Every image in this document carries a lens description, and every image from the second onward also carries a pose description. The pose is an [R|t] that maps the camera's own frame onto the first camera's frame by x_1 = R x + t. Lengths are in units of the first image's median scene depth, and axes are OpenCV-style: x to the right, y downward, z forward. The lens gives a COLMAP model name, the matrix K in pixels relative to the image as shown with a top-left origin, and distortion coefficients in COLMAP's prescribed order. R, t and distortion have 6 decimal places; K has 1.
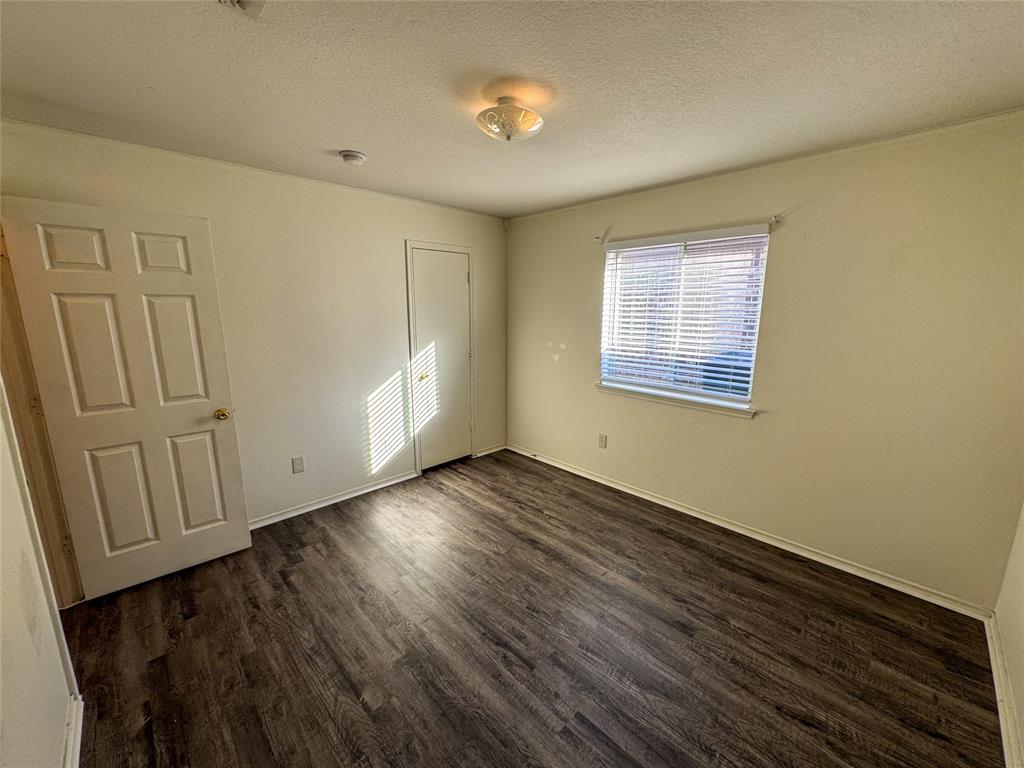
lens RADIAL K [[409.0, 0, 509.2], [0, 409.0, 387.3], [0, 0, 1]] dist [-0.004023, 0.000087]
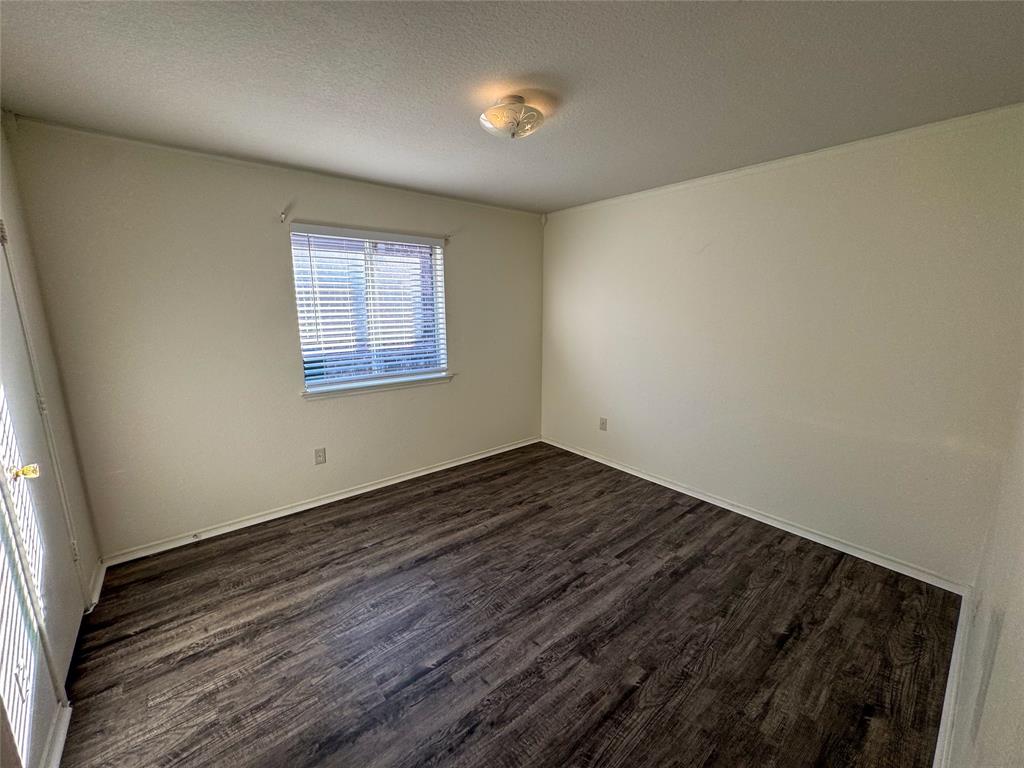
lens RADIAL K [[409.0, 0, 518.5], [0, 409.0, 385.0], [0, 0, 1]] dist [-0.004023, 0.000087]
pose [[0.063378, -0.199191, 0.977909, -0.719504], [0.194881, 0.963485, 0.183623, -0.115715], [-0.978777, 0.178938, 0.099882, 0.620498]]
